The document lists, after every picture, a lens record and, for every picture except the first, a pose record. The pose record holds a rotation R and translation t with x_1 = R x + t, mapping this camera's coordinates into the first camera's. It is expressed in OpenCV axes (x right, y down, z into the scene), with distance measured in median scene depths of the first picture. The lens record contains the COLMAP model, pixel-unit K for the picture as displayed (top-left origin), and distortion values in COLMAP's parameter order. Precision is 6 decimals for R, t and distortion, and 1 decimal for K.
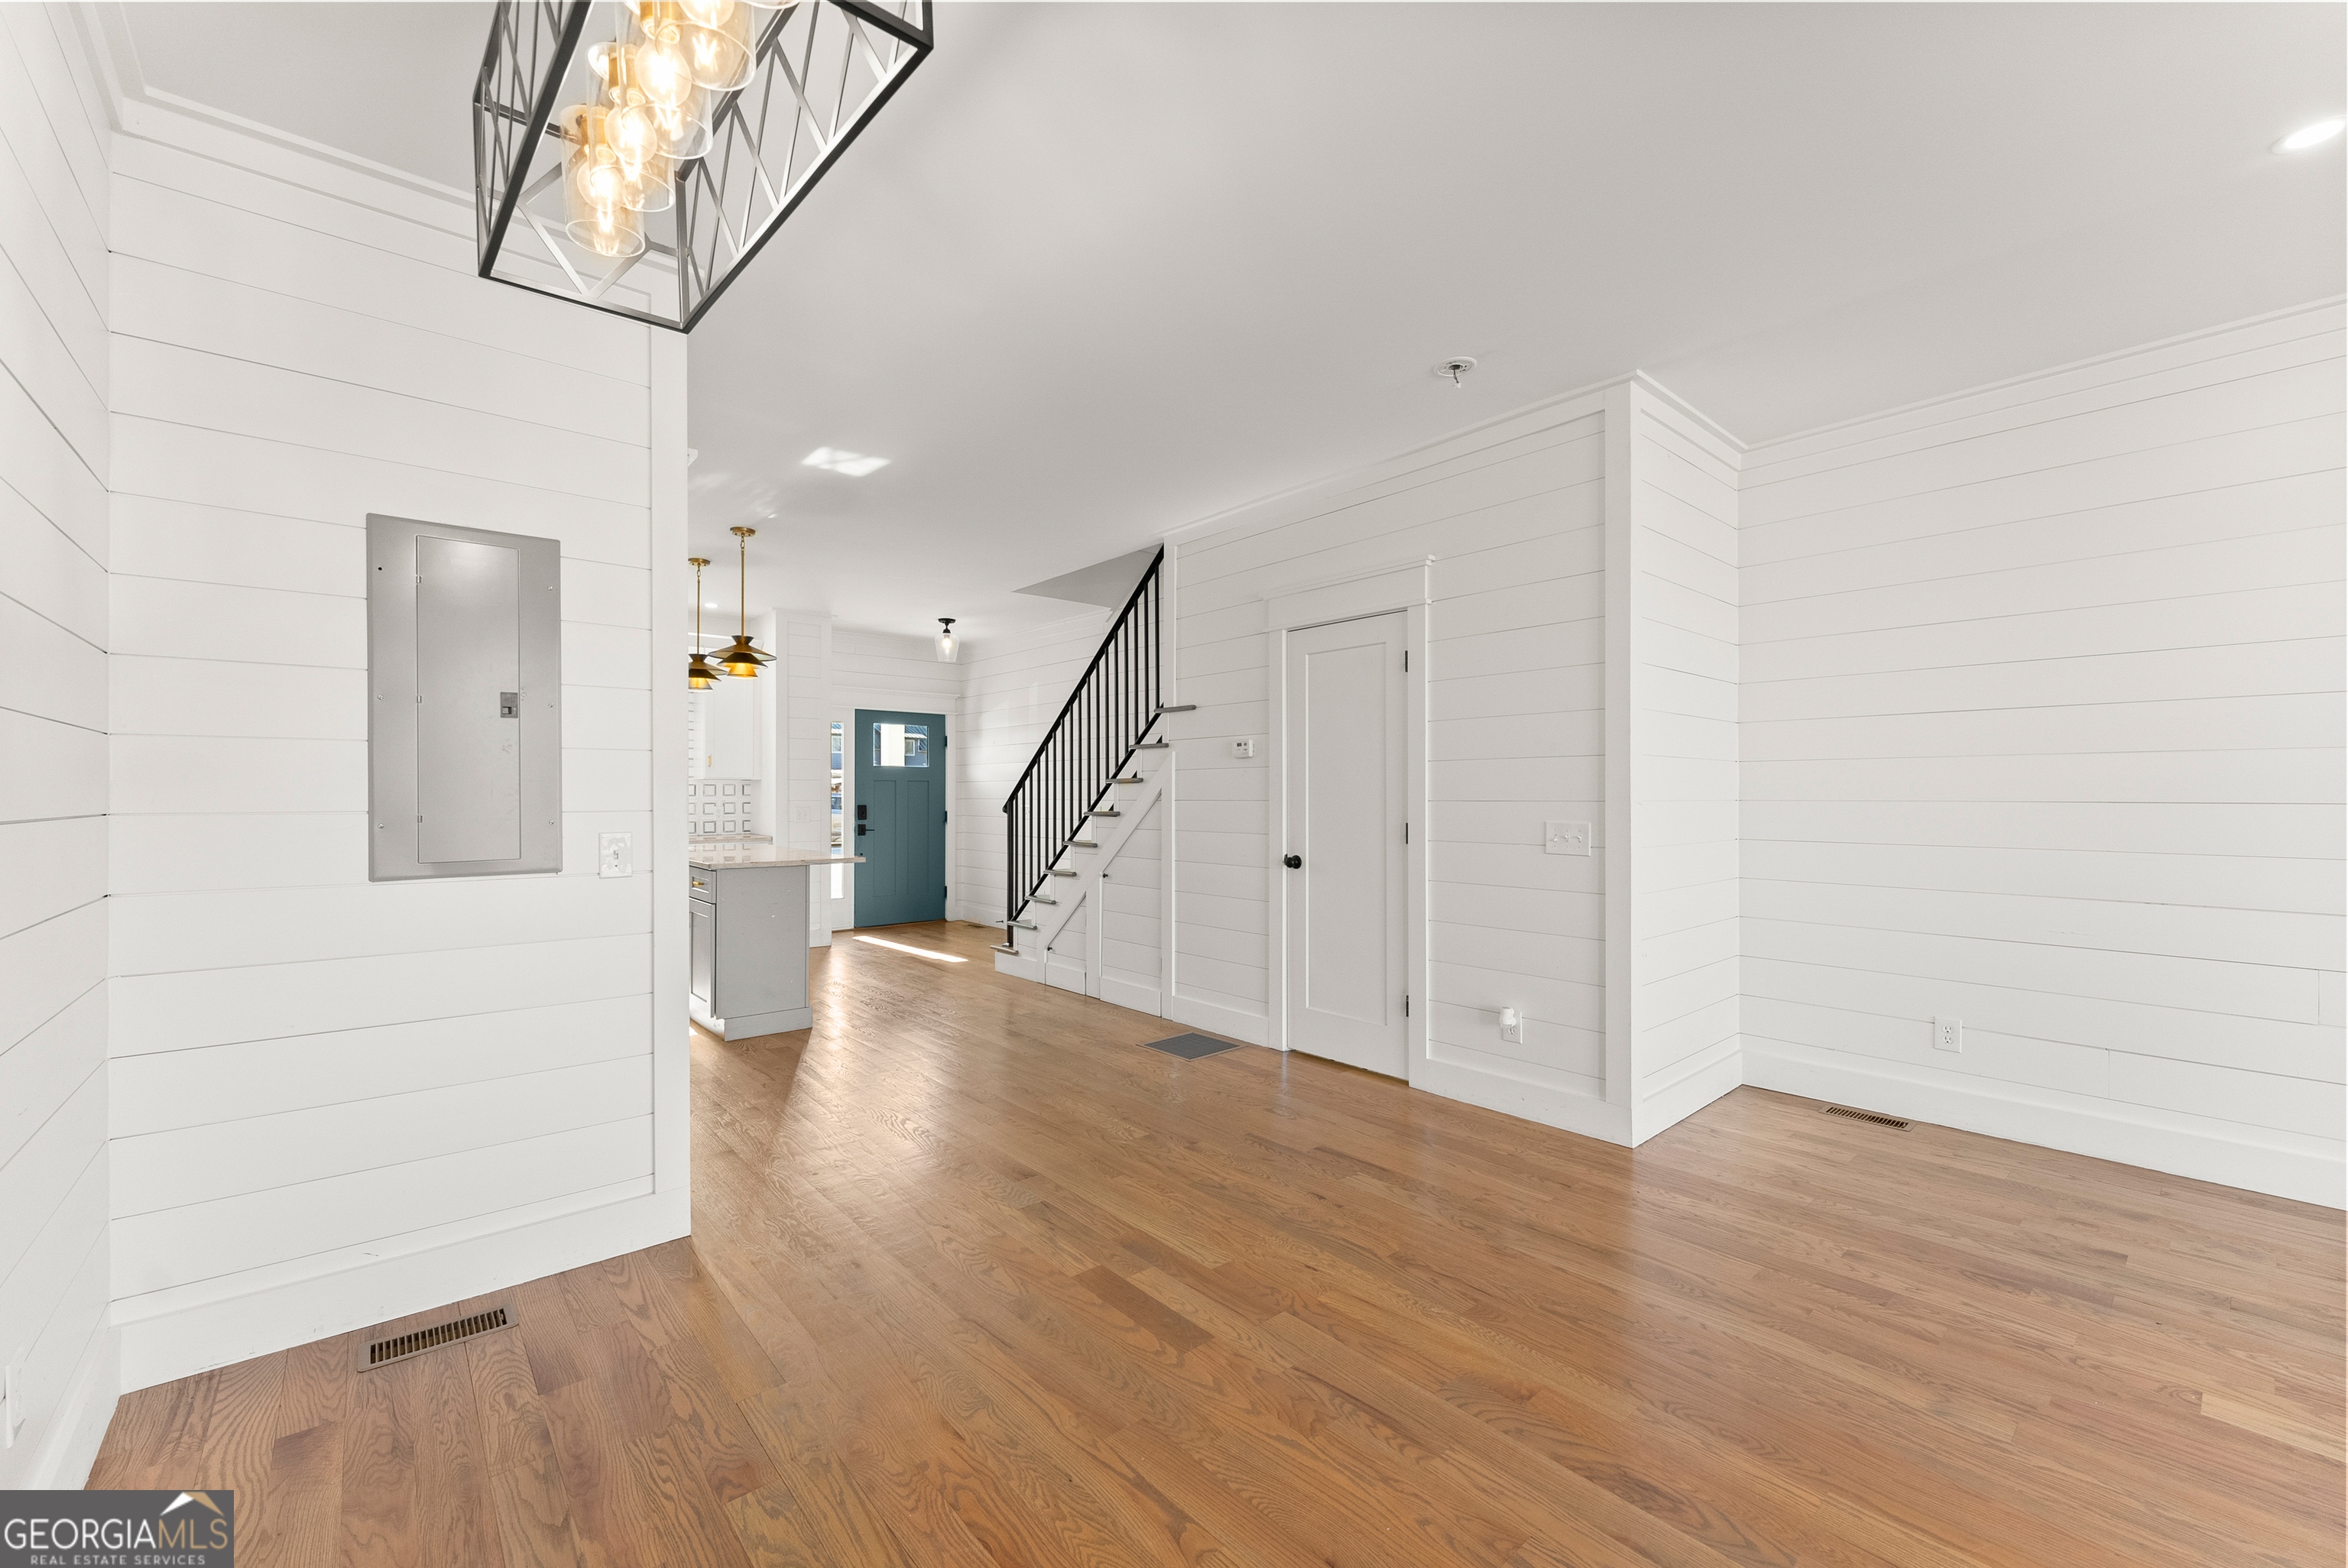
lens RADIAL K [[945.6, 0, 1163.8], [0, 945.6, 790.6], [0, 0, 1]] dist [-0.003091, 0.001042]
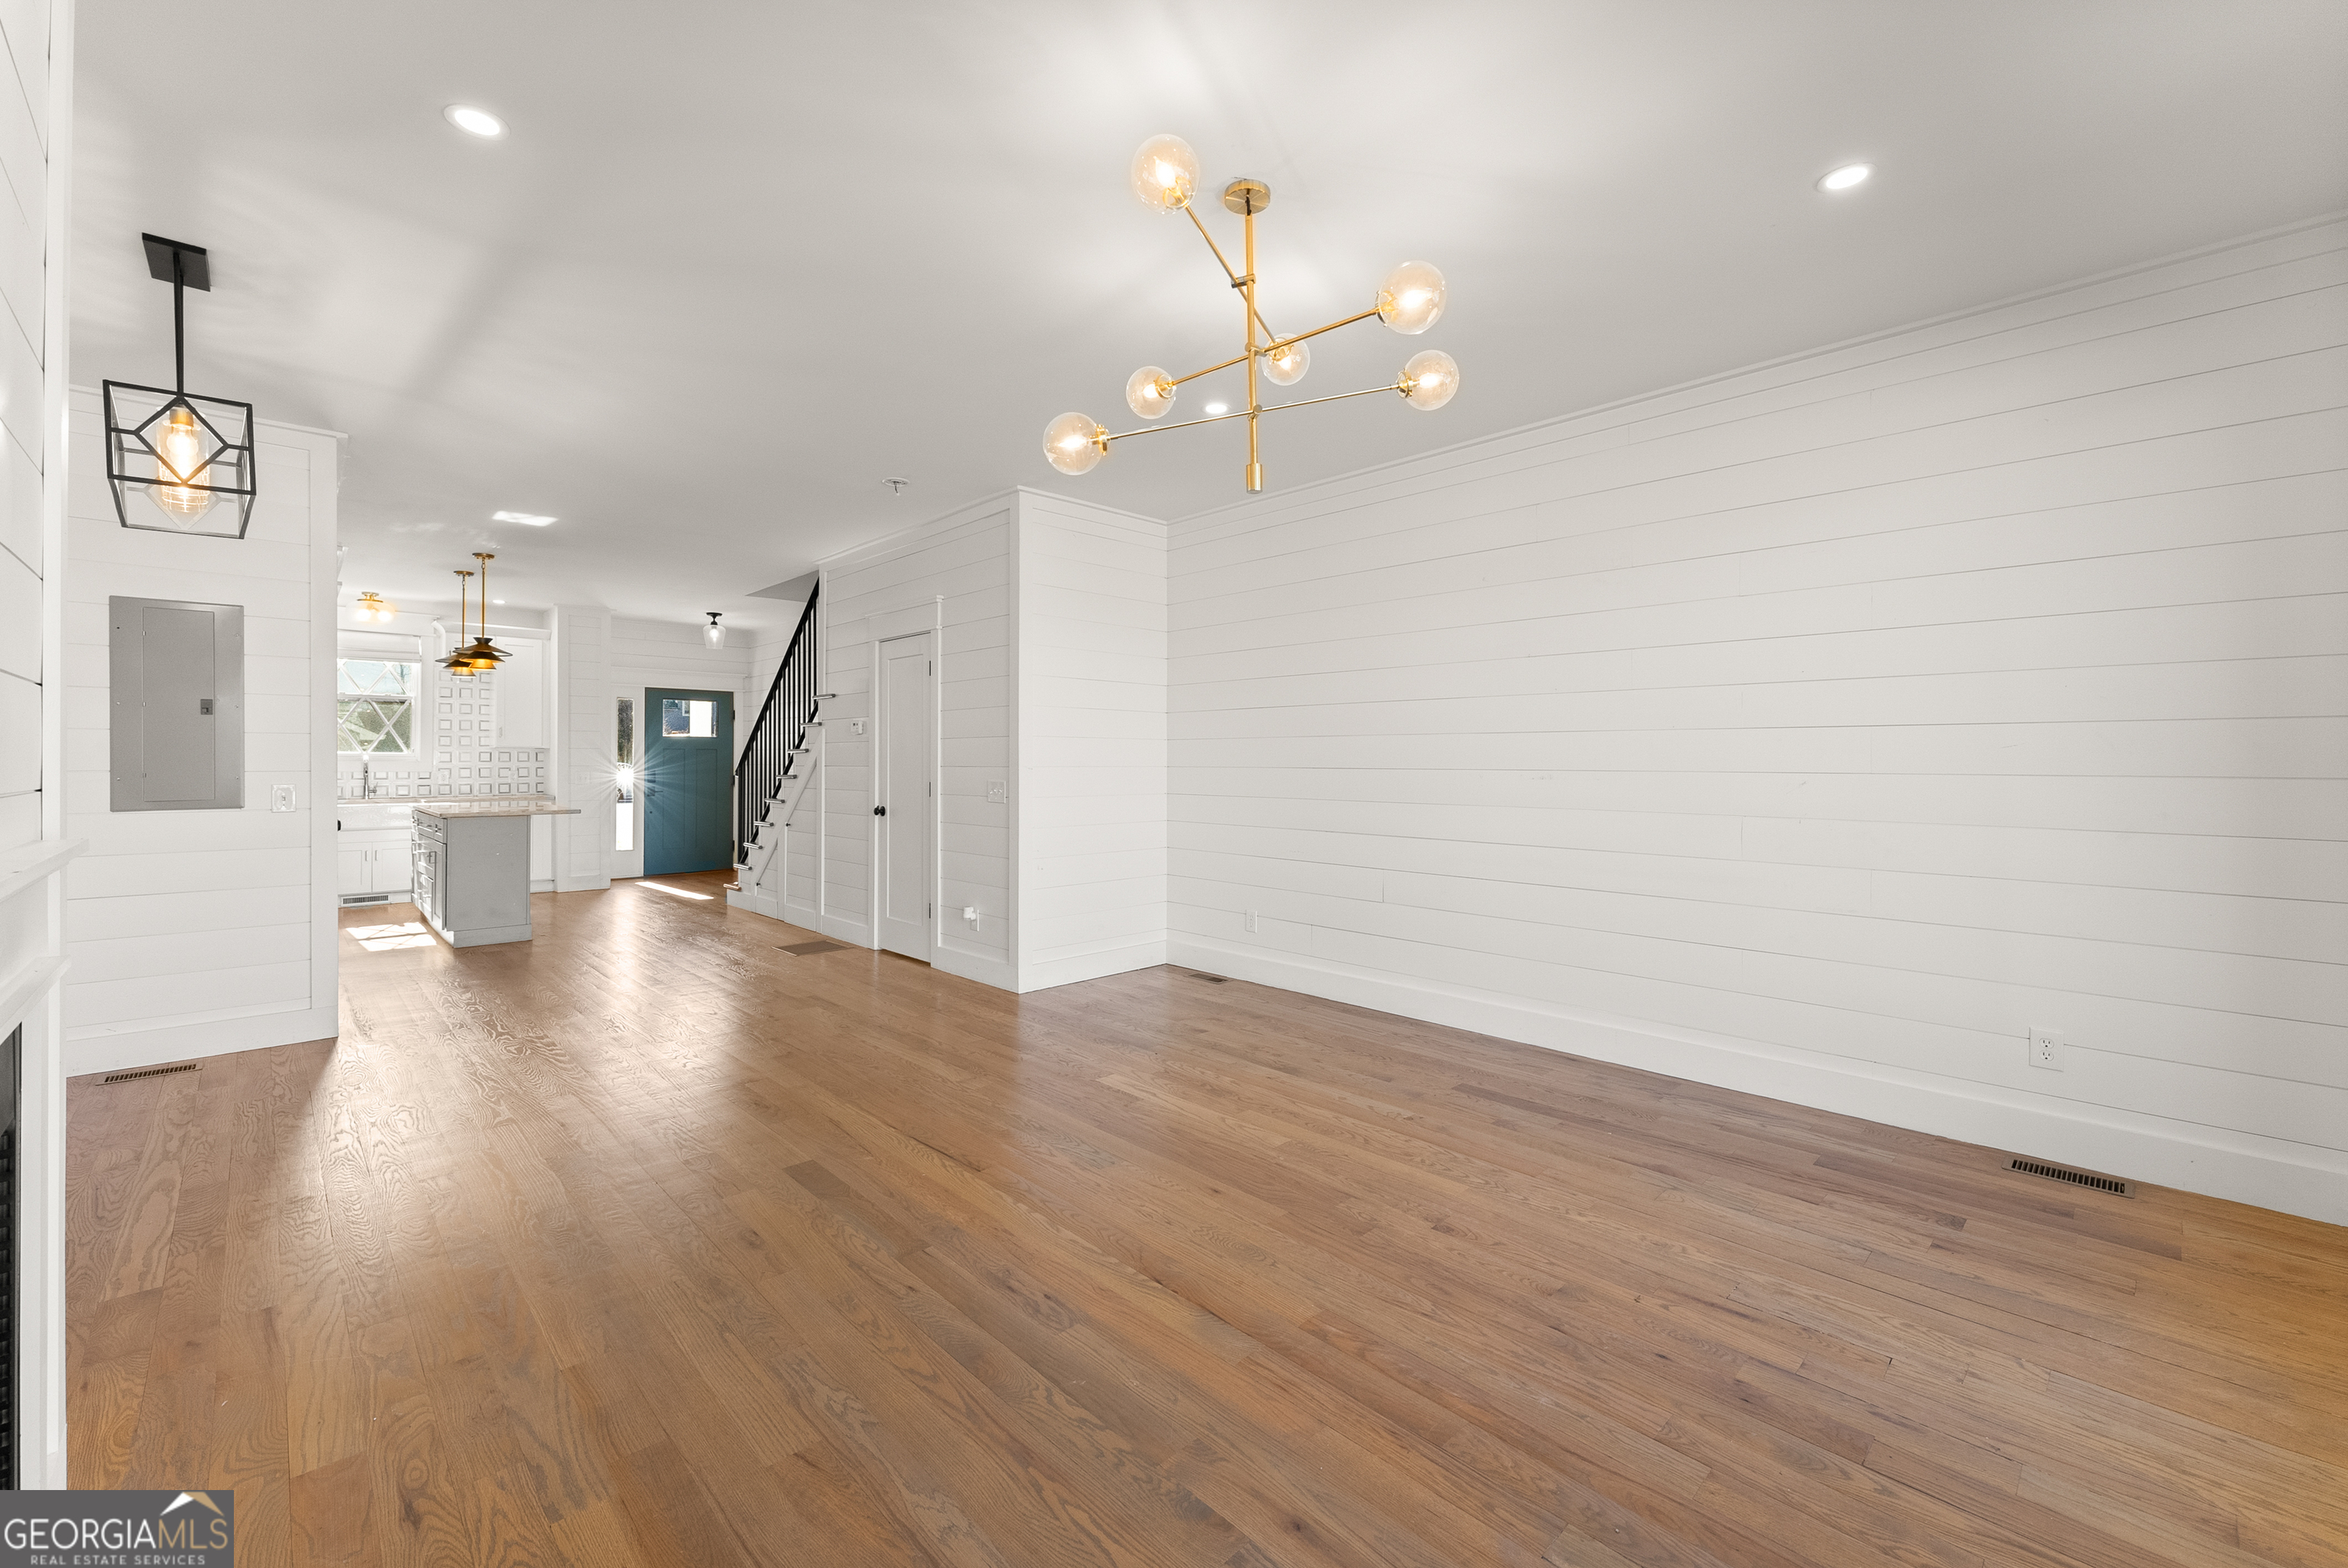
lens RADIAL K [[945.6, 0, 1161.2], [0, 945.6, 766.8], [0, 0, 1]] dist [-0.003091, 0.001042]
pose [[0.998205, 0.002268, 0.059847, 0.530371], [-0.002796, 0.999958, 0.008737, -0.002236], [-0.059825, -0.008889, 0.998169, -0.450957]]
